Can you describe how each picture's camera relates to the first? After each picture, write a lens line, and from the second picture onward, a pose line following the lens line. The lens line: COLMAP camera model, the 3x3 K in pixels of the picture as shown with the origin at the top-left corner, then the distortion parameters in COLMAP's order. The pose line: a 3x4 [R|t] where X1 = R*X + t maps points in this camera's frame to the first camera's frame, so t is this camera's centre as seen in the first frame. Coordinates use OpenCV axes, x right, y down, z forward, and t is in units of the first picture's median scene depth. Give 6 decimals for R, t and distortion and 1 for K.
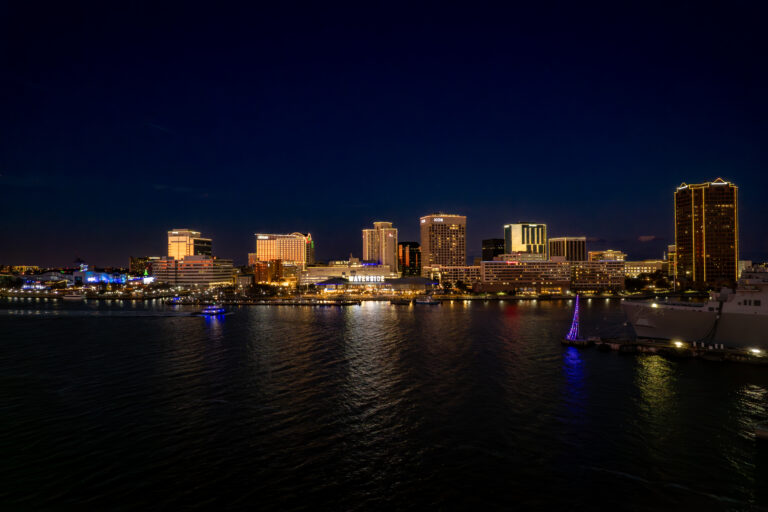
lens RADIAL K [[493.4, 0, 384.0], [0, 493.4, 256.0], [0, 0, 1]] dist [-0.060719, 0.045227]
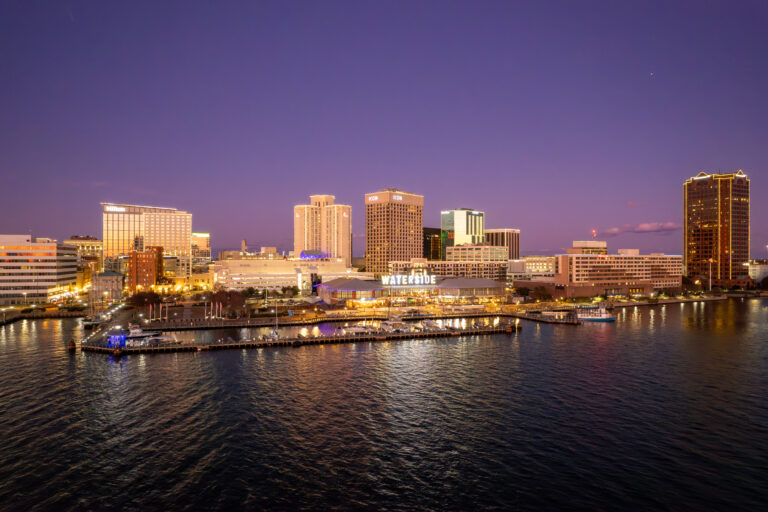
lens RADIAL K [[508.1, 0, 384.0], [0, 508.1, 256.0], [0, 0, 1]] dist [-0.059739, 0.046817]
pose [[0.876859, 0.012635, 0.480582, -0.280513], [-0.017891, 0.999820, 0.006357, 0.009812], [-0.480415, -0.014173, 0.876927, 0.350484]]
